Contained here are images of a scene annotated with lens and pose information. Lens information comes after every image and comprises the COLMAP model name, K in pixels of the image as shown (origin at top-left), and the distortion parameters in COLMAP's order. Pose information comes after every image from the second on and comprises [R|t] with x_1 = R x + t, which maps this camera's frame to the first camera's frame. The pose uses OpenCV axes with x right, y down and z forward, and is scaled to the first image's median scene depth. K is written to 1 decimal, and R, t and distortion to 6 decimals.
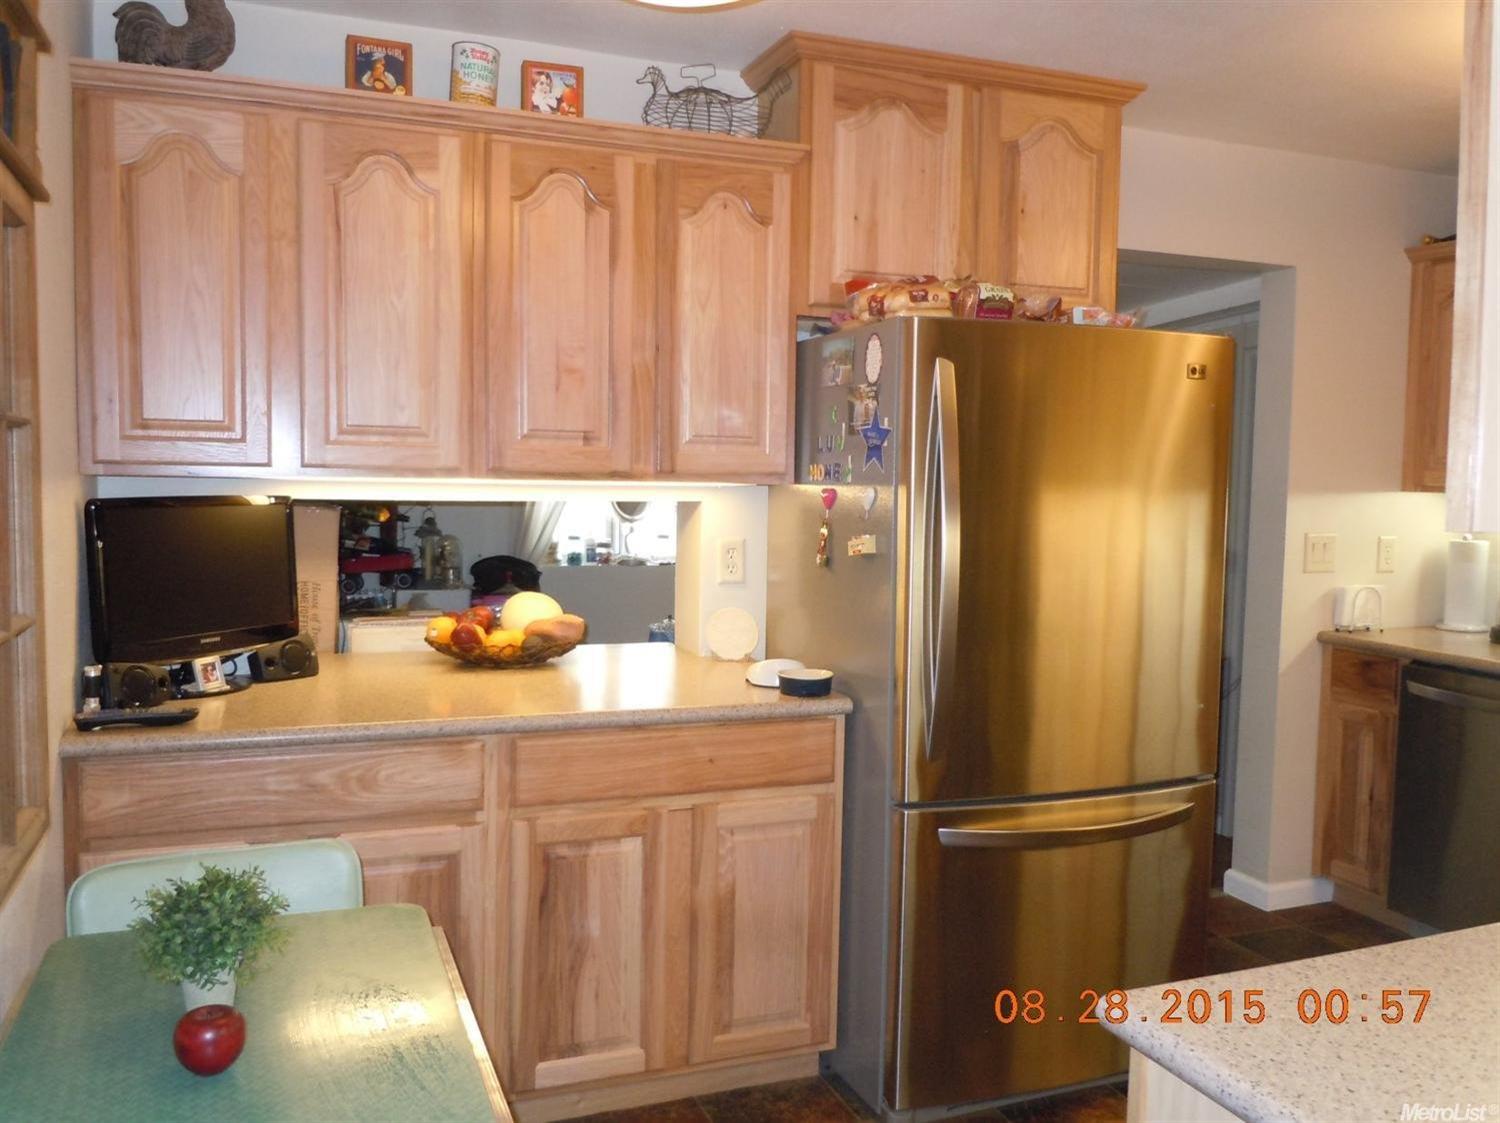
lens RADIAL K [[1264.8, 0, 769.4], [0, 1264.8, 563.7], [0, 0, 1]] dist [0.032702, -0.087865]
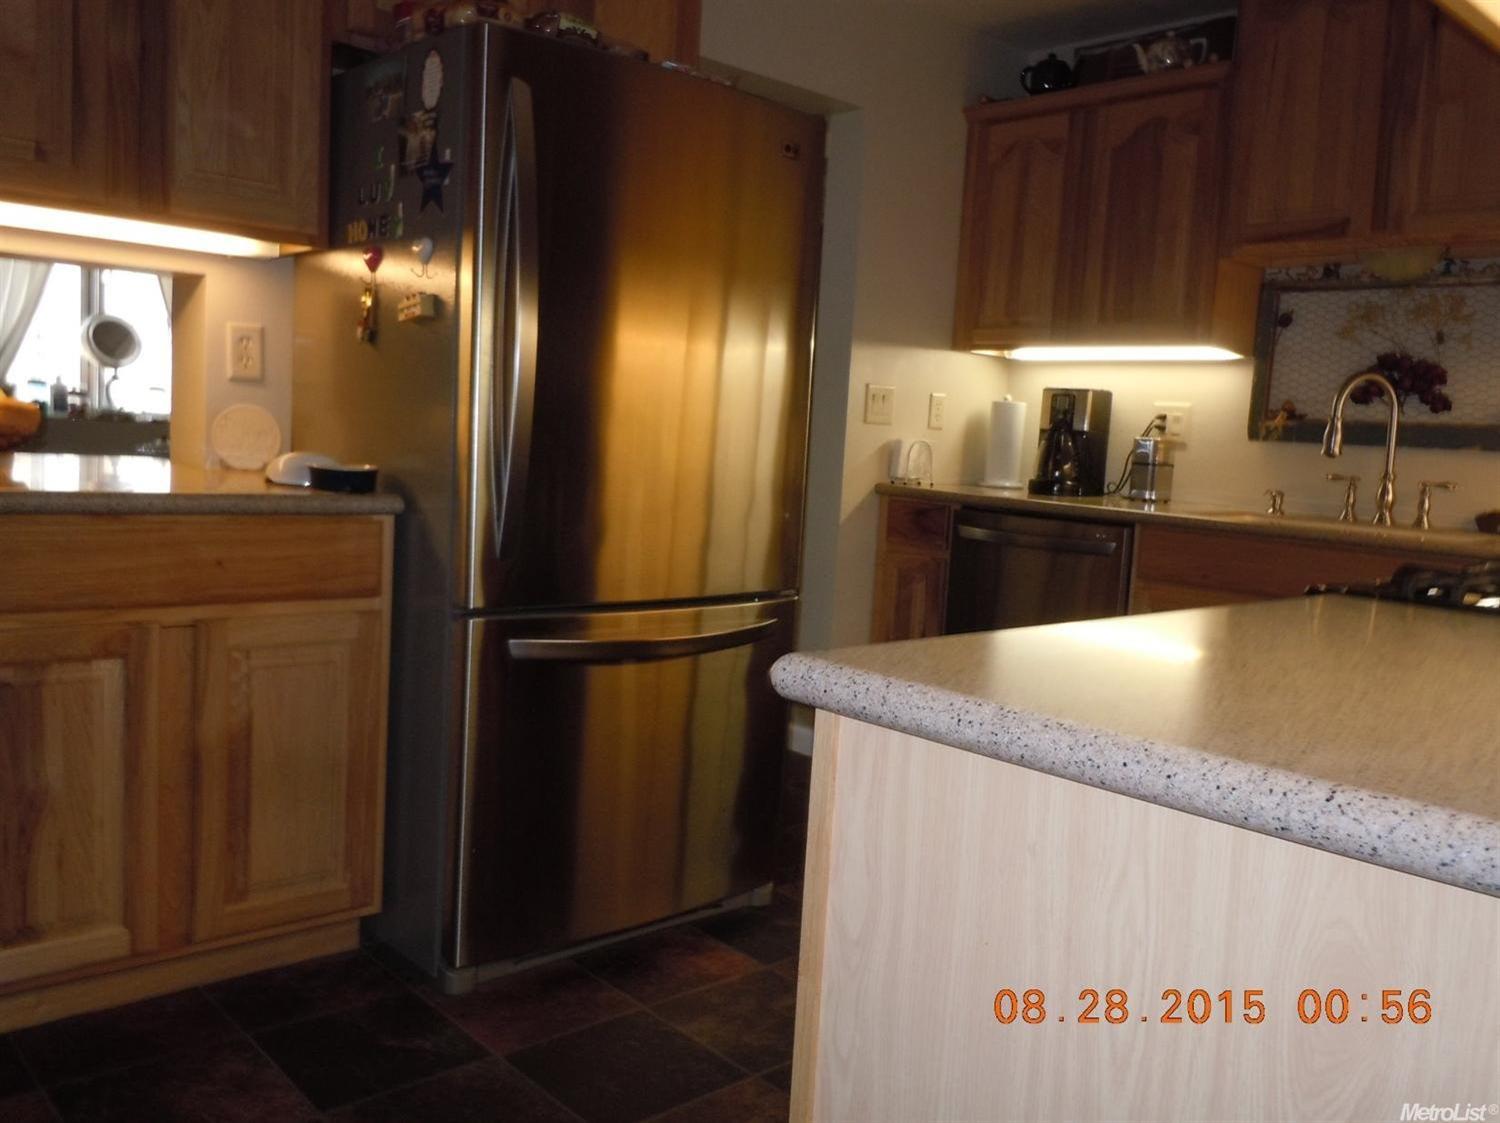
lens RADIAL K [[1264.8, 0, 769.4], [0, 1264.8, 563.7], [0, 0, 1]] dist [0.032702, -0.087865]
pose [[0.934544, -0.000152, 0.355849, -0.006381], [-0.015928, 0.998980, 0.042257, 0.112947], [-0.355492, -0.045159, 0.933588, 0.131736]]
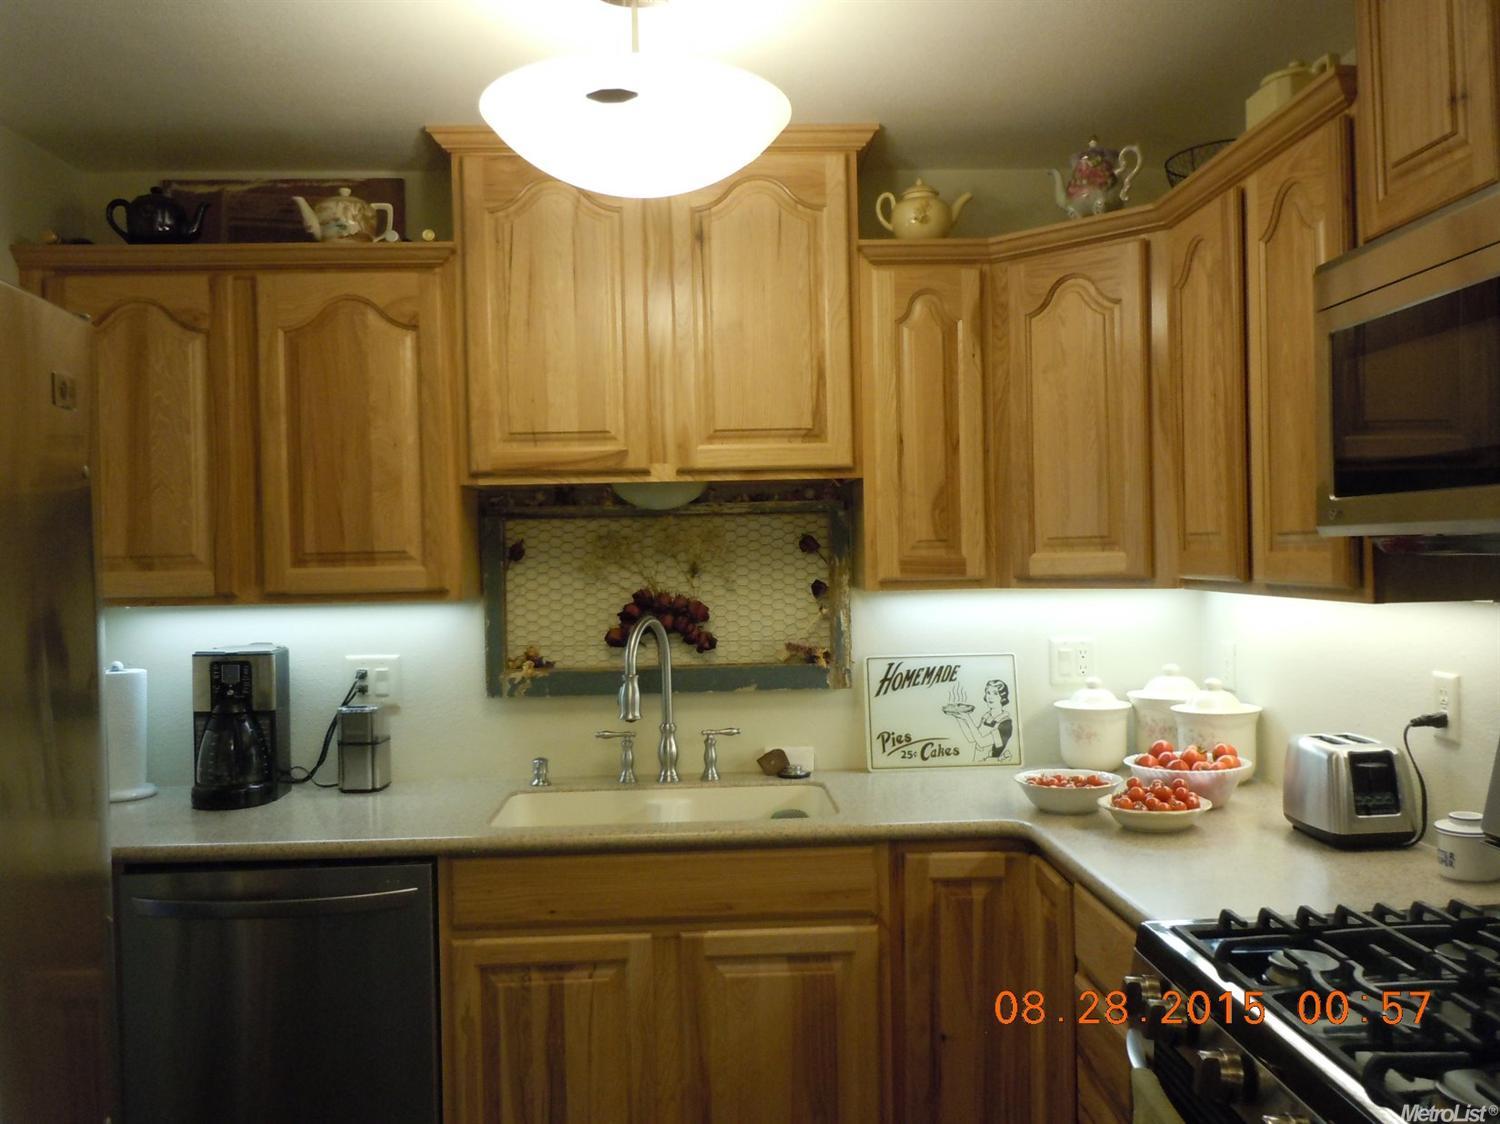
lens RADIAL K [[1264.8, 0, 769.4], [0, 1264.8, 564.2], [0, 0, 1]] dist [0.032702, -0.087865]
pose [[0.315215, -0.032129, 0.948476, -0.010754], [0.094148, 0.995555, 0.002435, -0.068238], [-0.944339, 0.088529, 0.316839, 0.638542]]
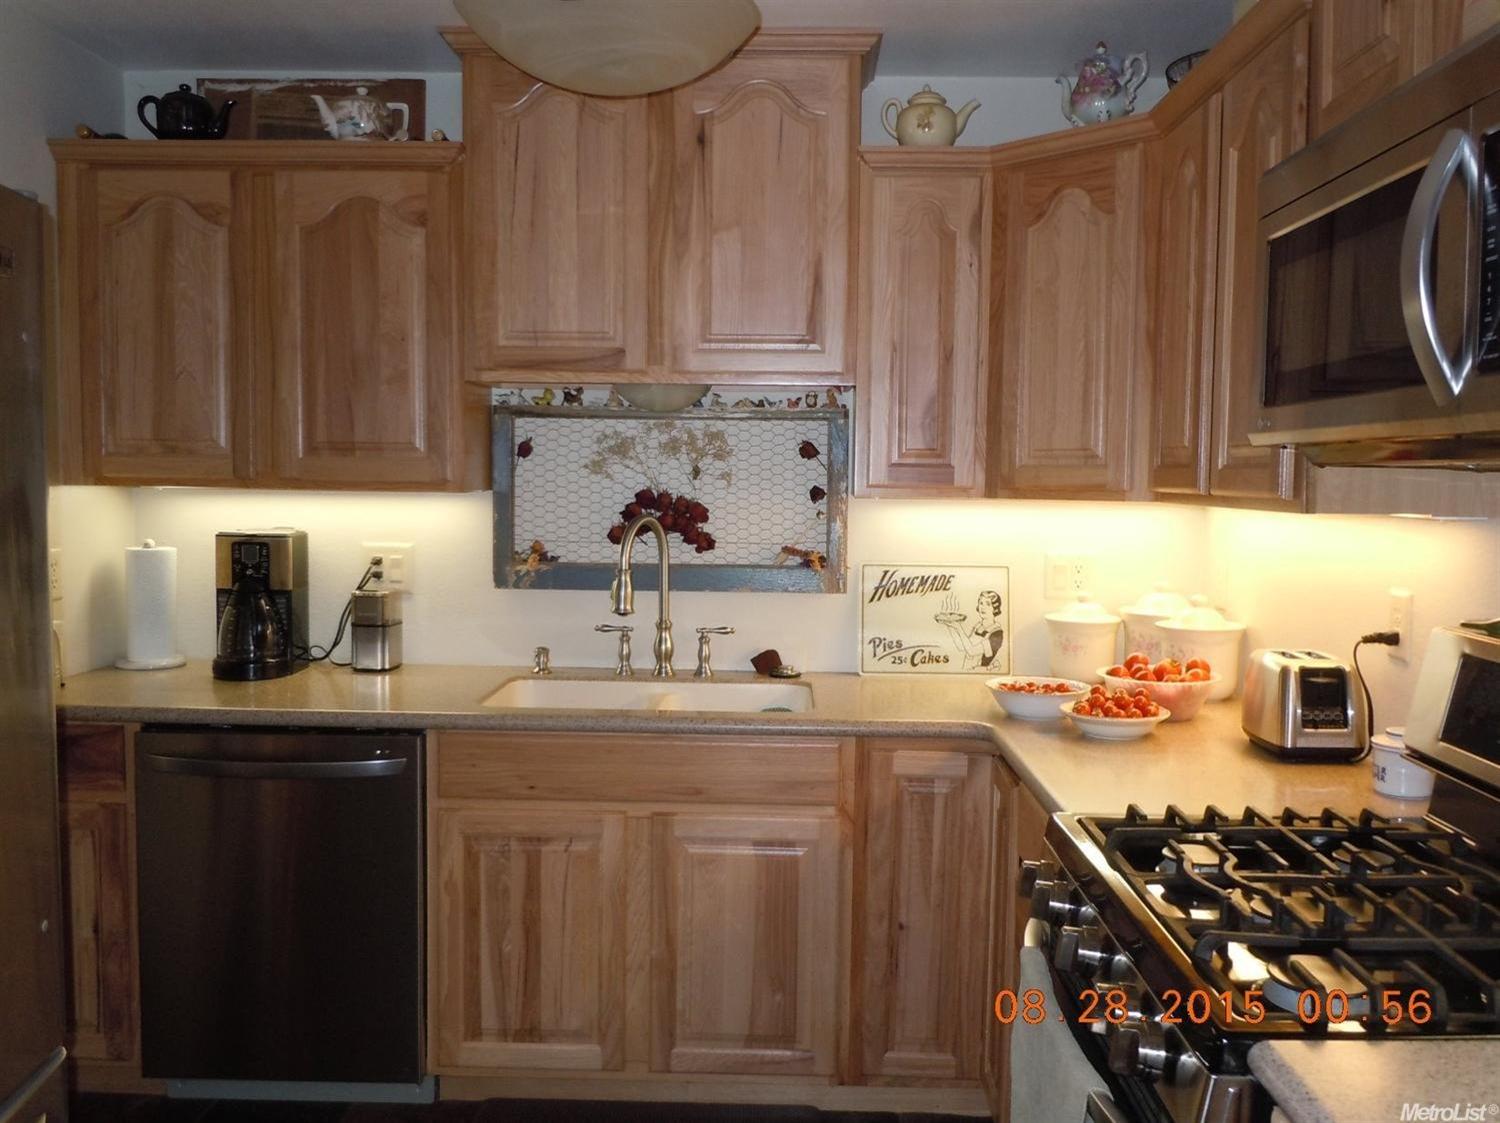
lens RADIAL K [[1264.8, 0, 769.4], [0, 1264.8, 563.7], [0, 0, 1]] dist [0.032702, -0.087865]
pose [[0.385323, -0.075636, 0.919677, -0.005992], [0.060682, 0.996555, 0.056534, -0.044464], [-0.920785, 0.034024, 0.388585, 0.550781]]
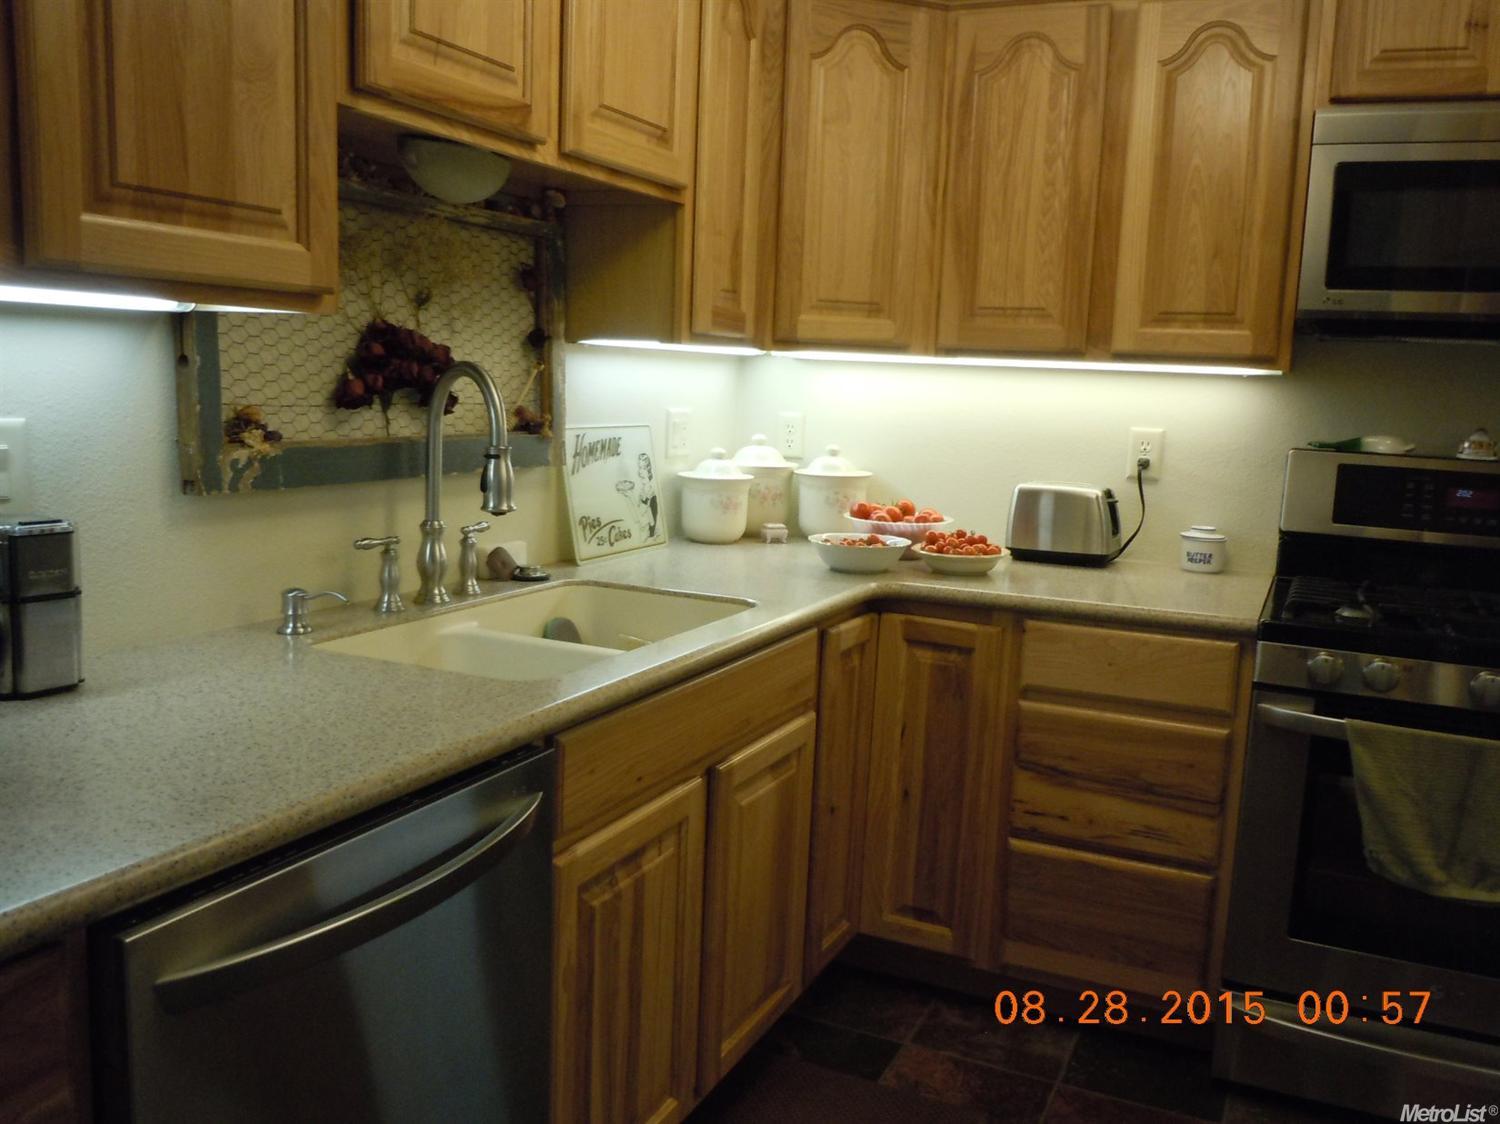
lens RADIAL K [[1264.8, 0, 769.4], [0, 1264.8, 564.2], [0, 0, 1]] dist [0.032702, -0.087865]
pose [[-0.694328, -0.151421, 0.703548, 0.320824], [-0.001584, 0.977933, 0.208912, -0.070171], [-0.719657, 0.143939, -0.679247, 1.467227]]
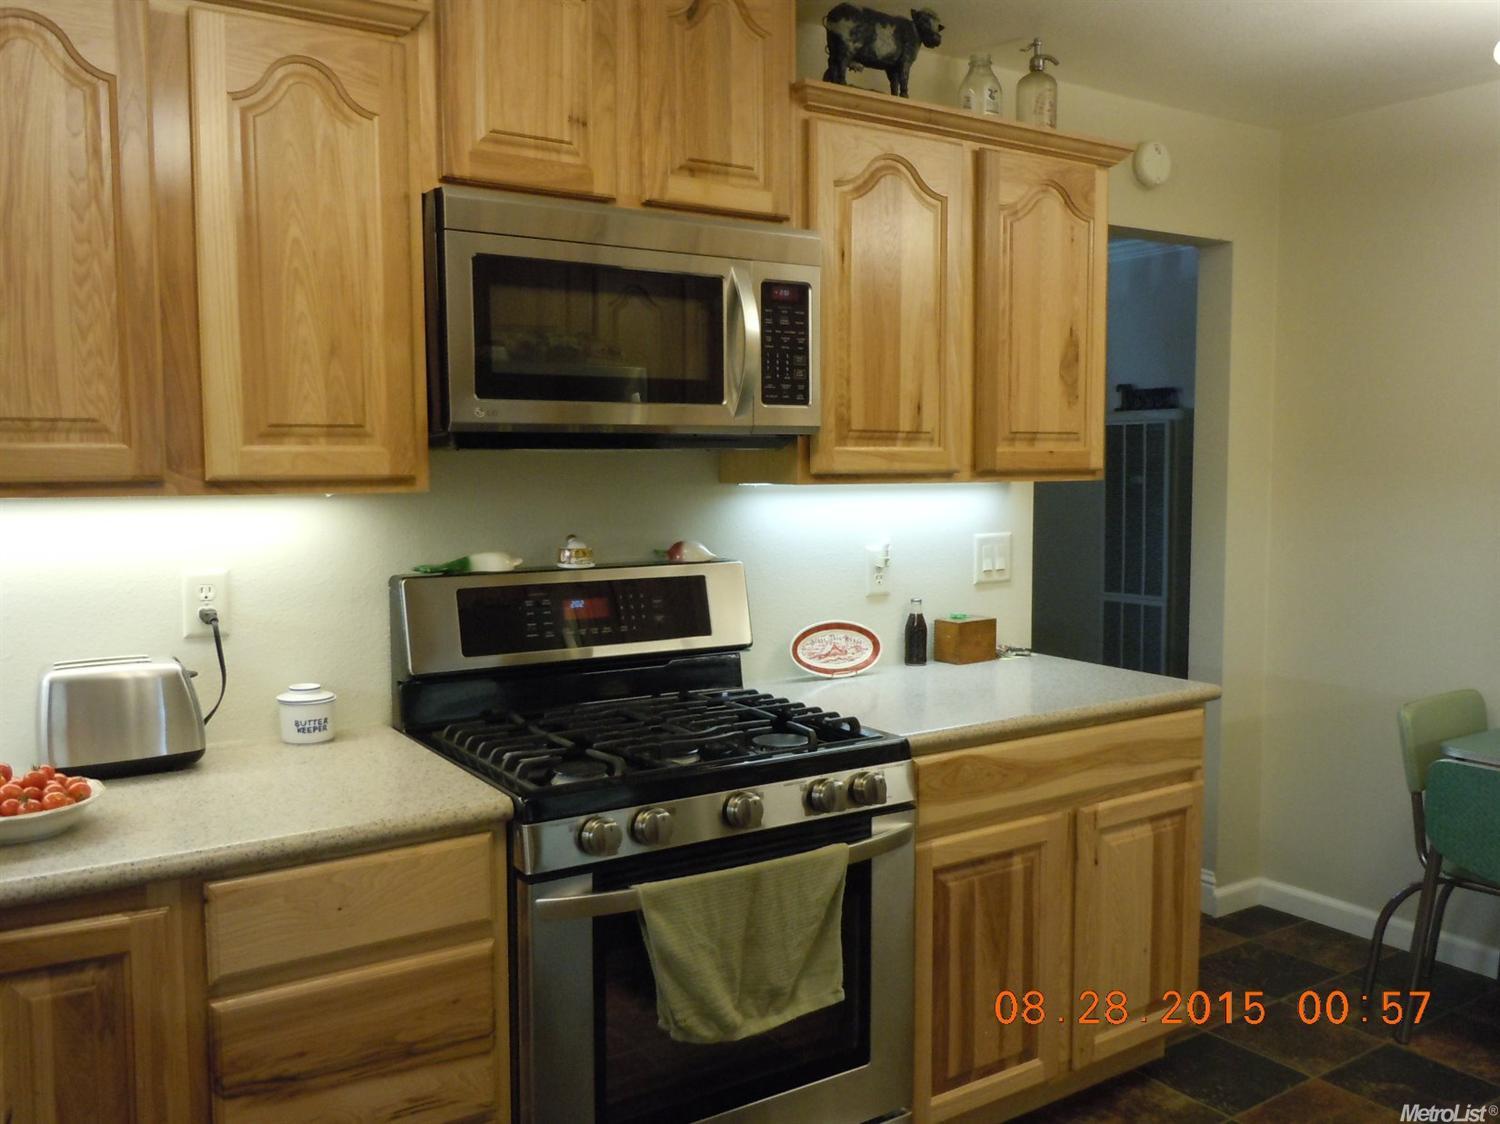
lens RADIAL K [[1264.8, 0, 769.4], [0, 1264.8, 564.2], [0, 0, 1]] dist [0.032702, -0.087865]
pose [[-0.977505, 0.003894, -0.210876, 0.687557], [-0.028703, 0.988072, 0.151292, -0.095045], [0.208950, 0.153942, -0.965734, 1.348765]]
